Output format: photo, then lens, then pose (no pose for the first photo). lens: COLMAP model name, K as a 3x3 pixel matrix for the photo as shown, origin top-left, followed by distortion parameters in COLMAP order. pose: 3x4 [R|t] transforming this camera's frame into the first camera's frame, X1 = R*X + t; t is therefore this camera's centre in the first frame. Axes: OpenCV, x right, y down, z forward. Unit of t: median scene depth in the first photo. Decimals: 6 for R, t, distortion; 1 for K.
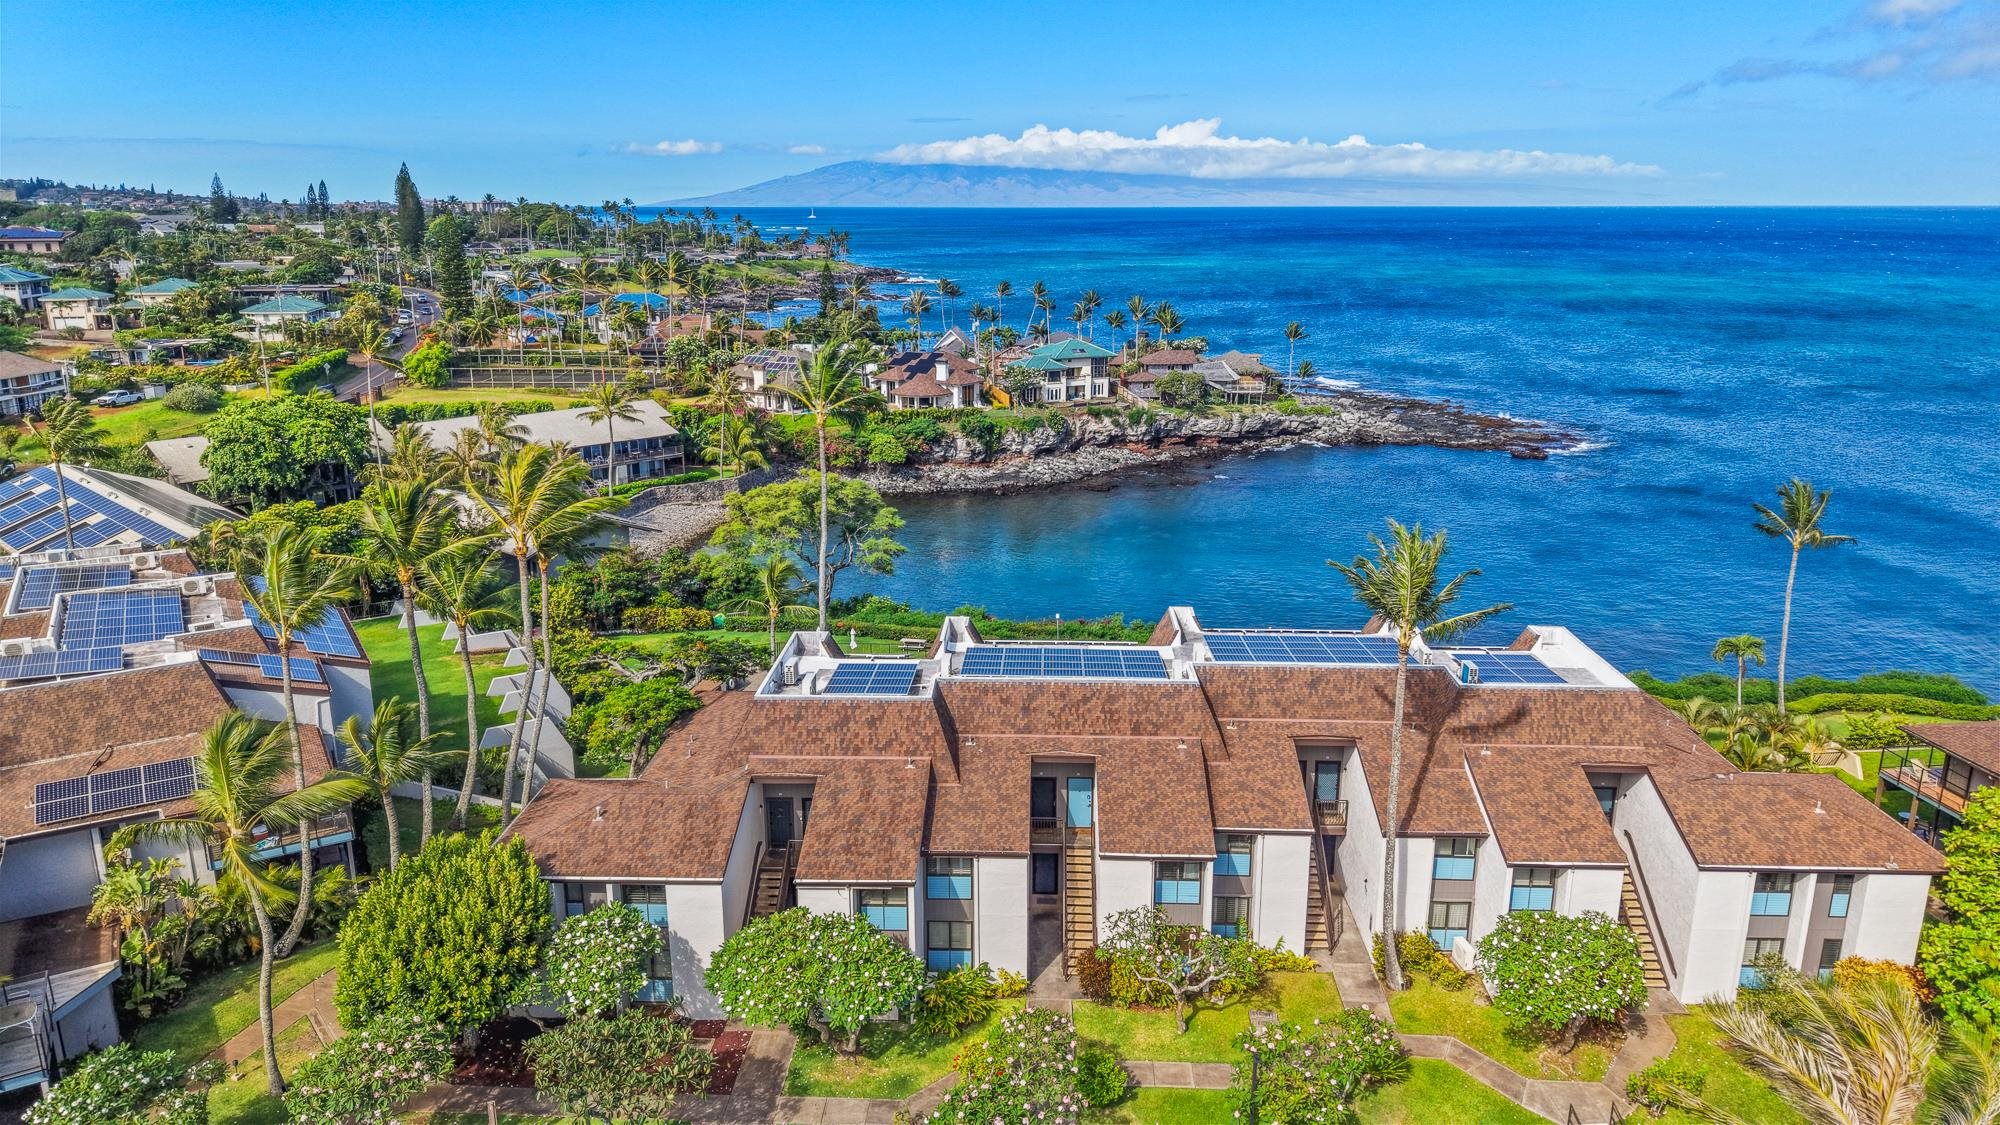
lens RADIAL K [[1318.6, 0, 1004.7], [0, 1318.6, 597.8], [0, 0, 1]] dist [0.068487, -0.075845]
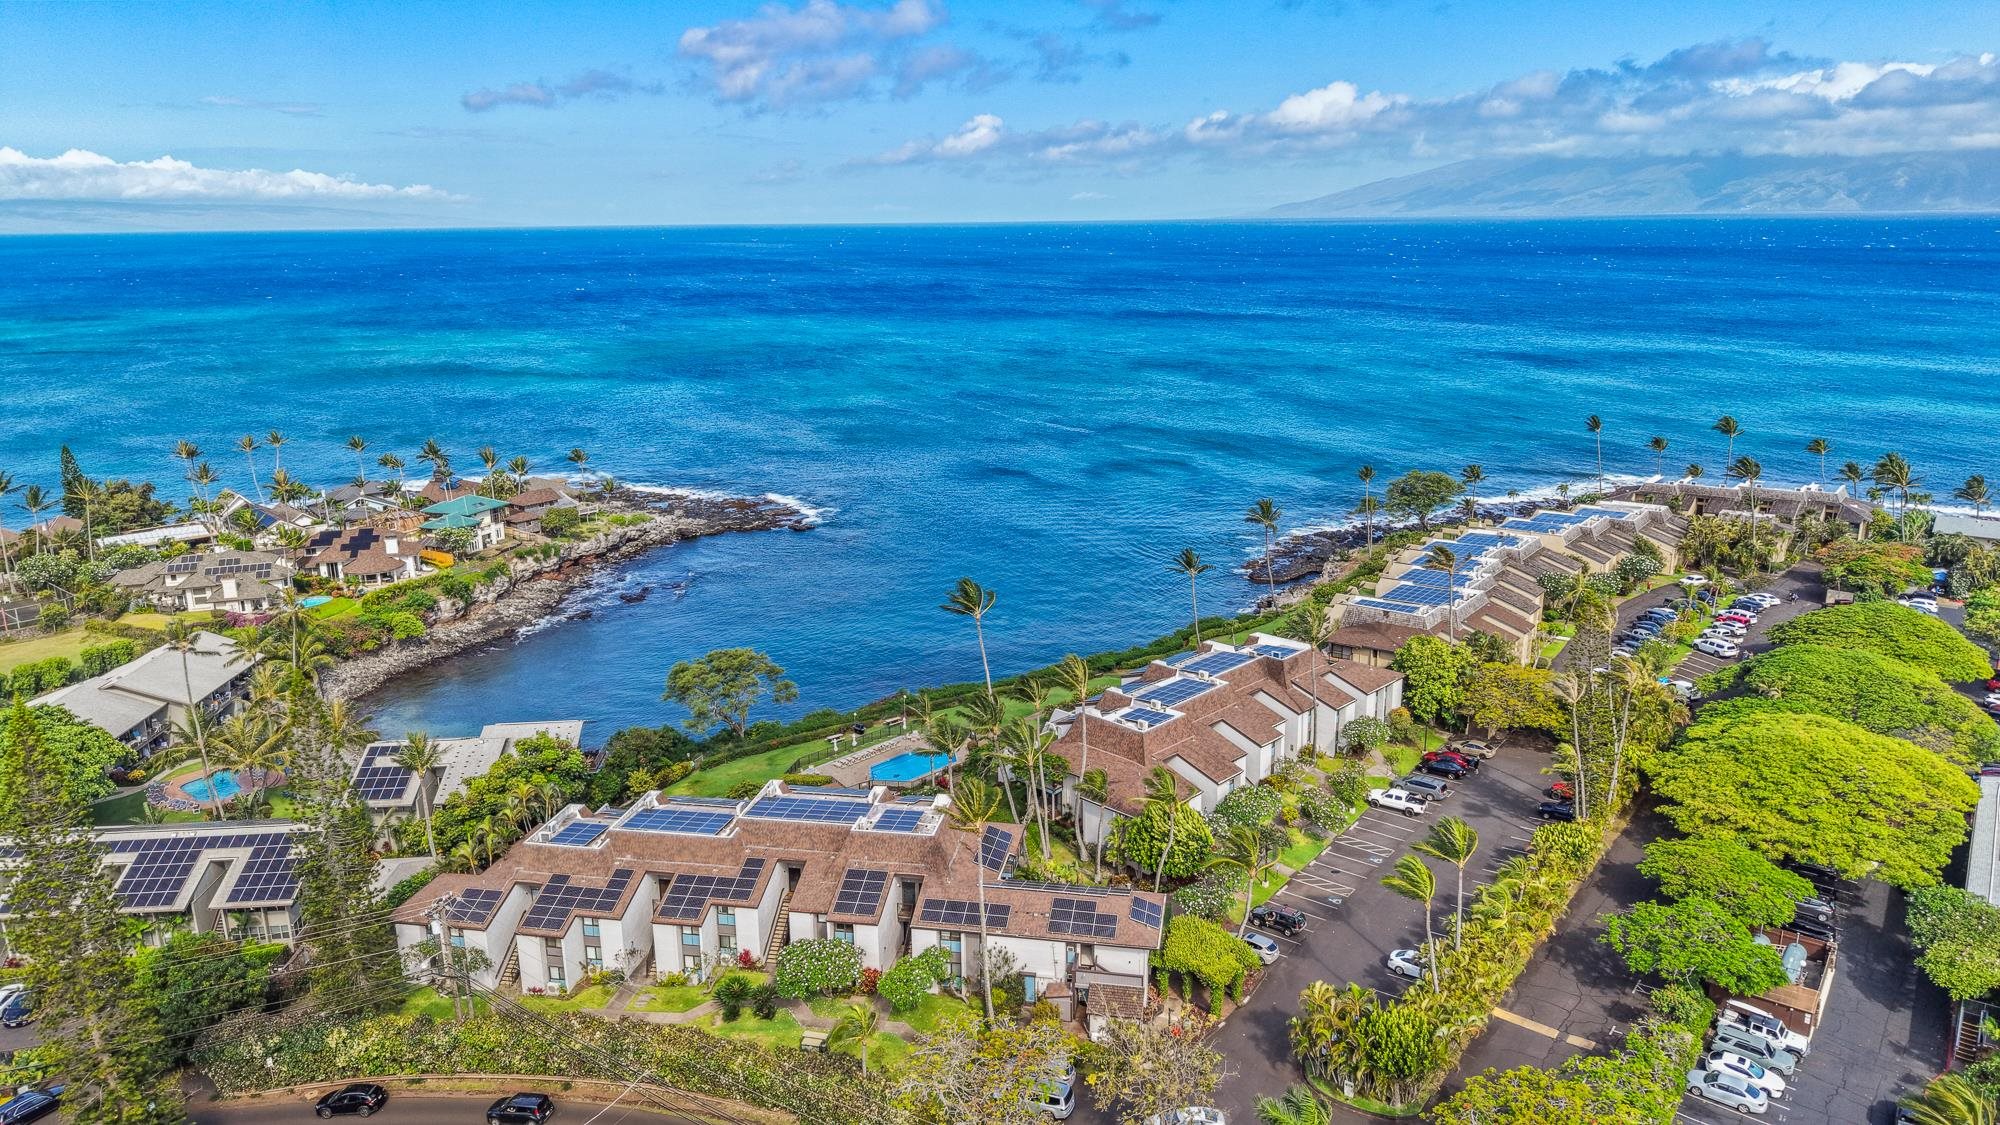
lens RADIAL K [[1346.6, 0, 1005.3], [0, 1346.6, 585.3], [0, 0, 1]] dist [0.044172, -0.054101]
pose [[0.669100, -0.203059, 0.714893, -0.646531], [0.219849, 0.972976, 0.070599, -0.131259], [-0.709909, 0.109931, 0.695661, -0.185898]]
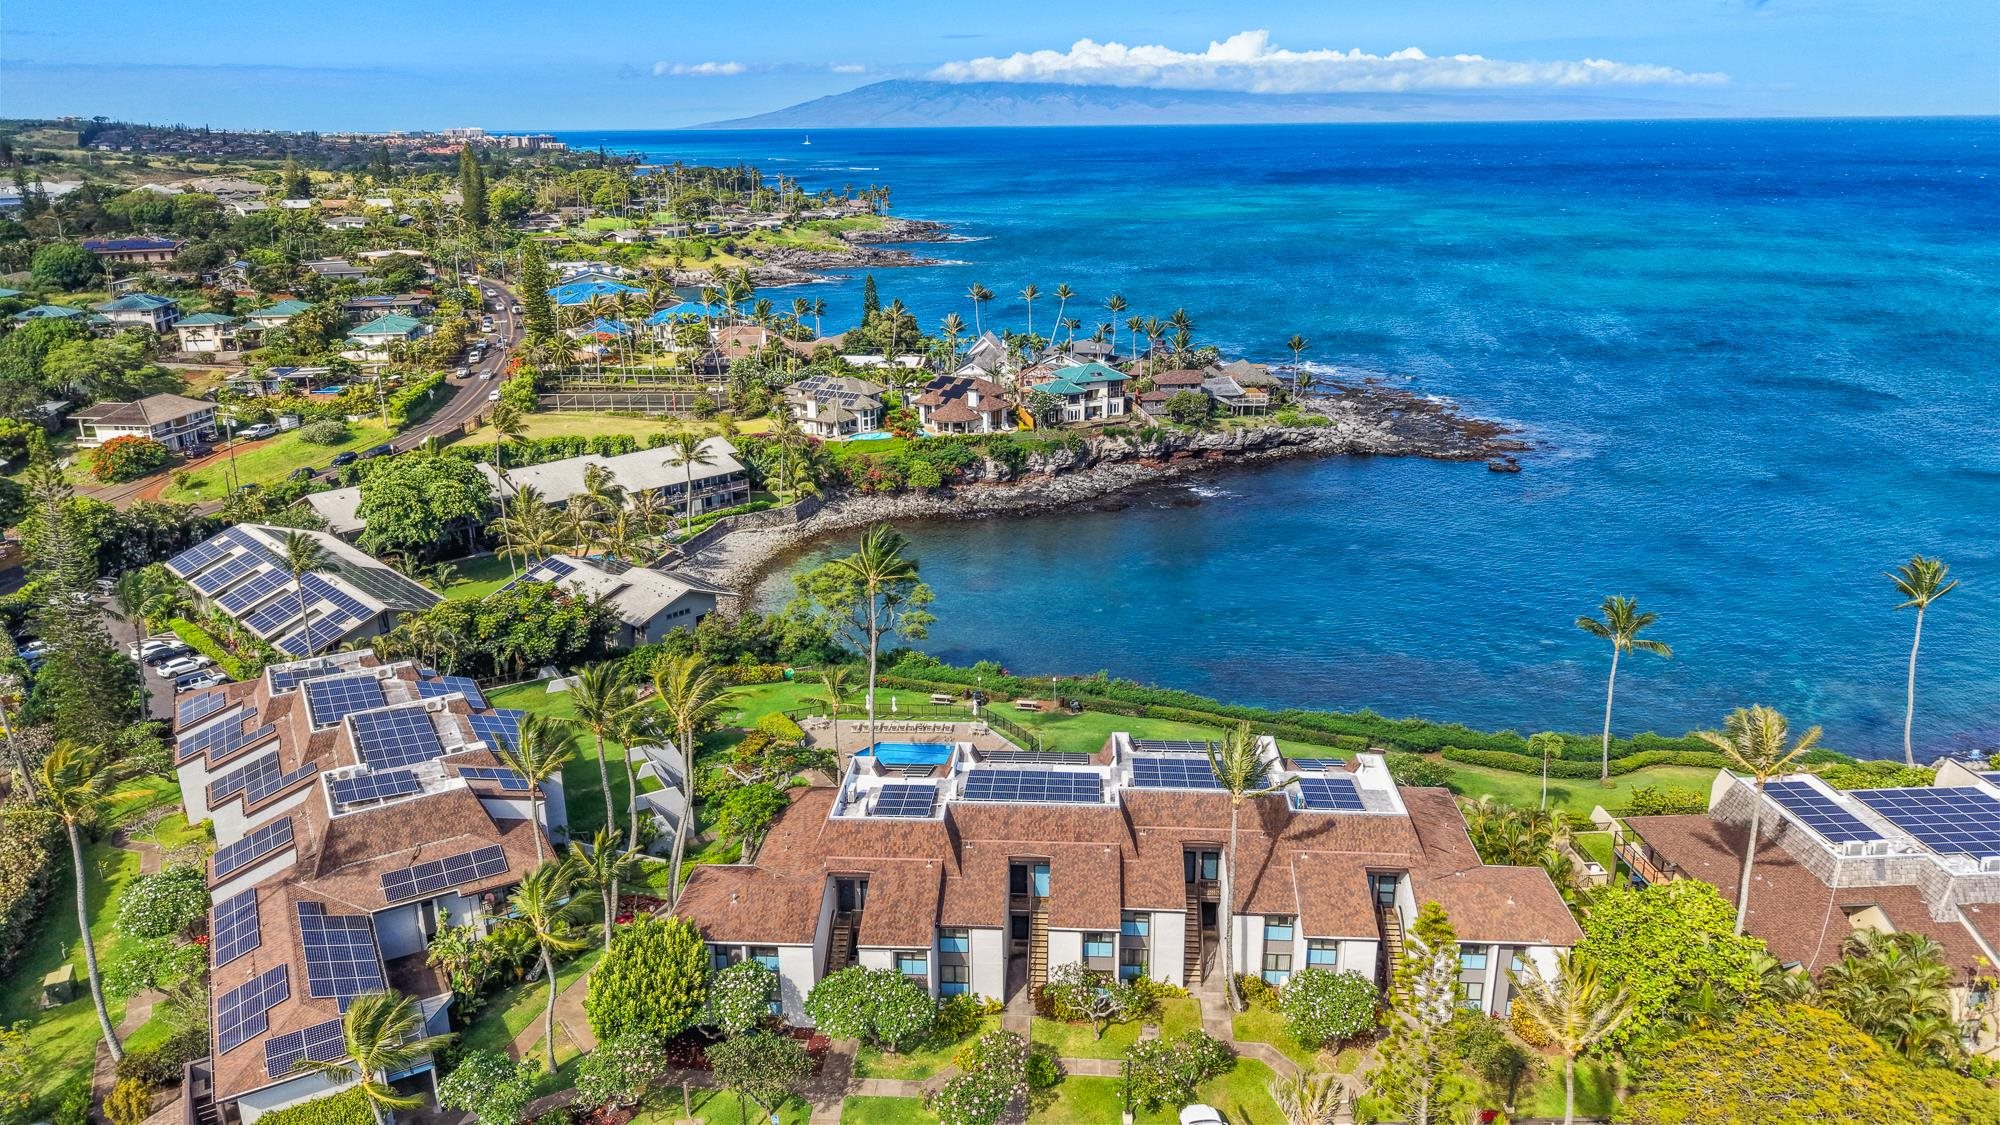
lens RADIAL K [[1318.6, 0, 1004.7], [0, 1318.6, 597.8], [0, 0, 1]] dist [0.068487, -0.075845]
pose [[0.999460, 0.000987, -0.032858, 0.020241], [0.000903, 0.998347, 0.057468, -0.082570], [0.032860, -0.057467, 0.997806, -0.159334]]
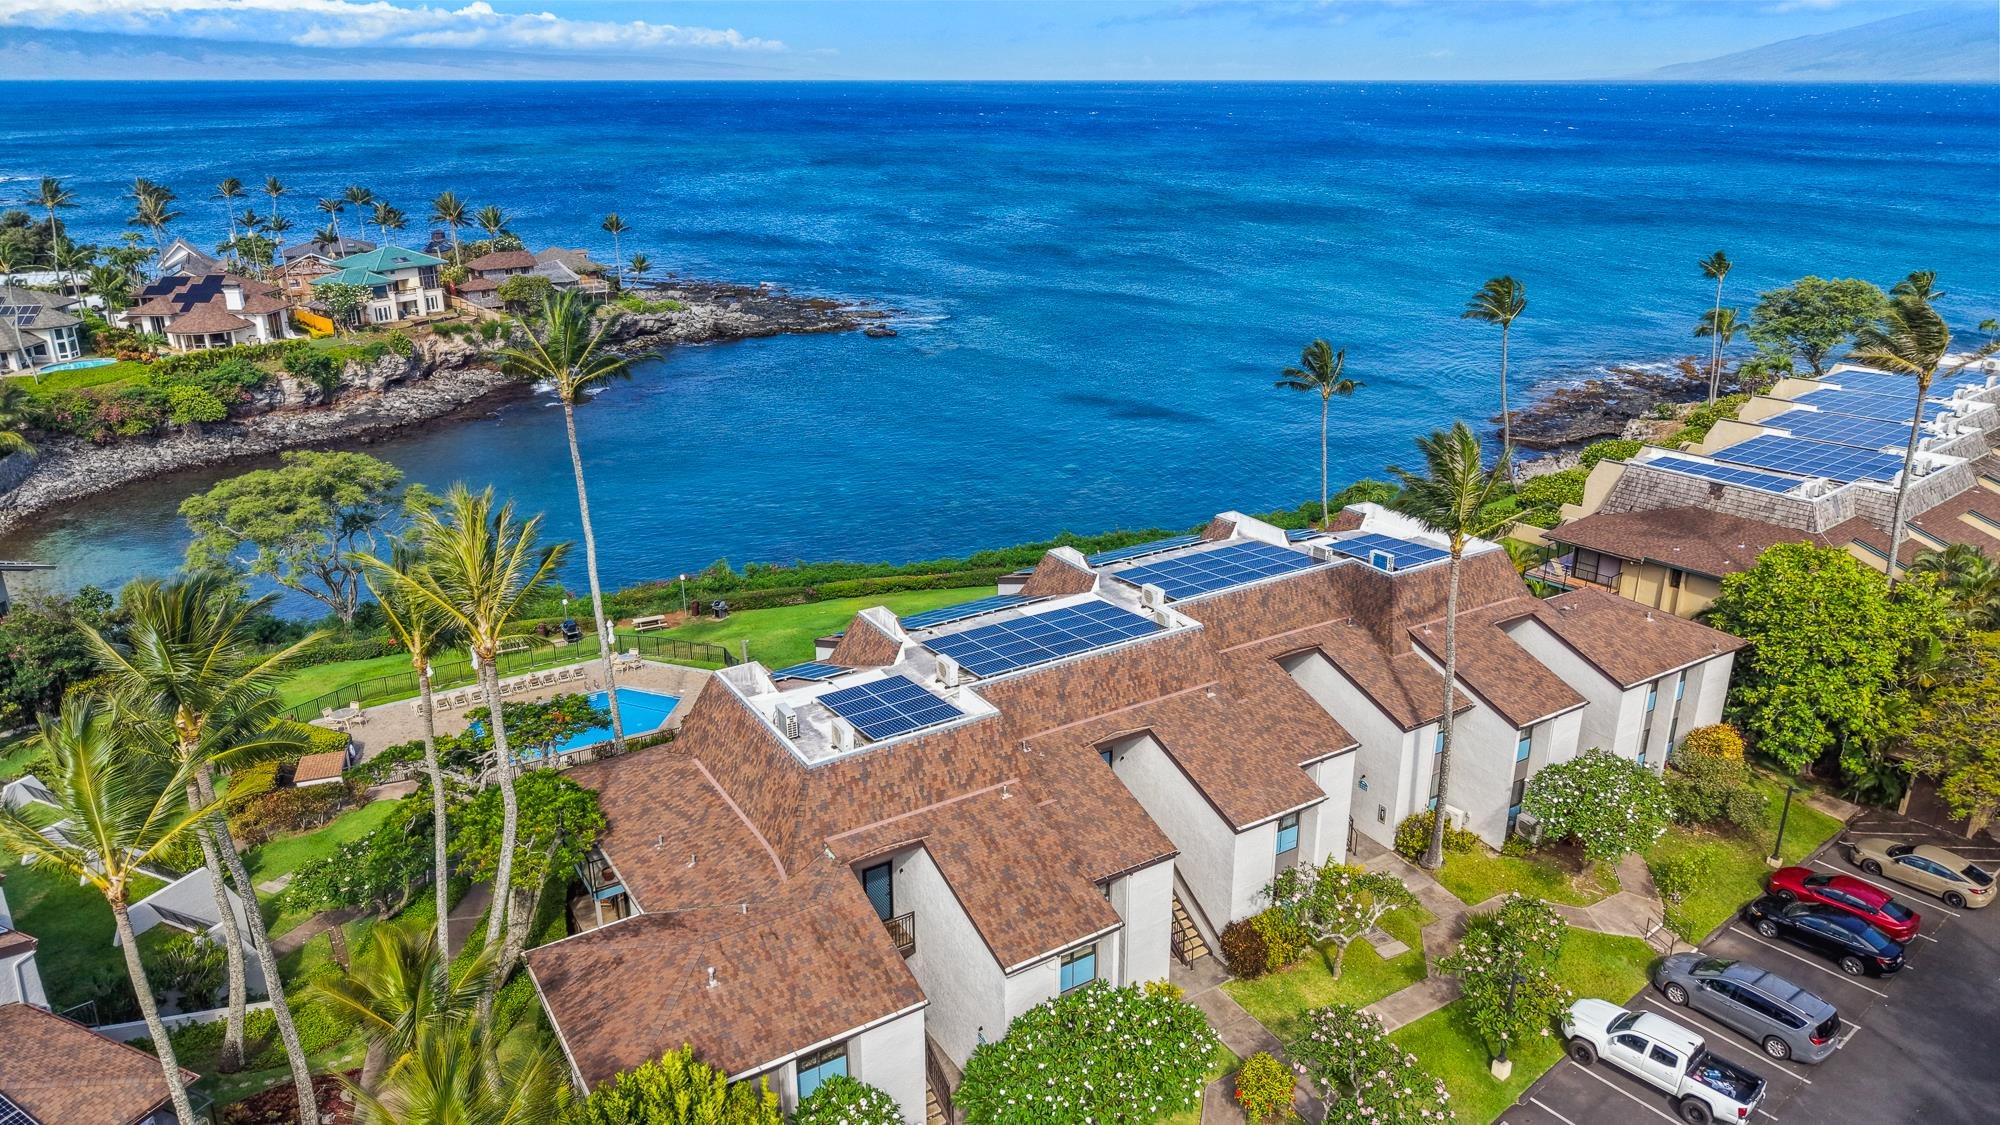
lens RADIAL K [[1325.8, 0, 1004.1], [0, 1325.8, 584.3], [0, 0, 1]] dist [0.027283, -0.035212]
pose [[0.828127, -0.198393, 0.524258, -0.147092], [0.157812, 0.979959, 0.121559, -0.032648], [-0.537867, -0.017932, 0.842839, 0.084702]]
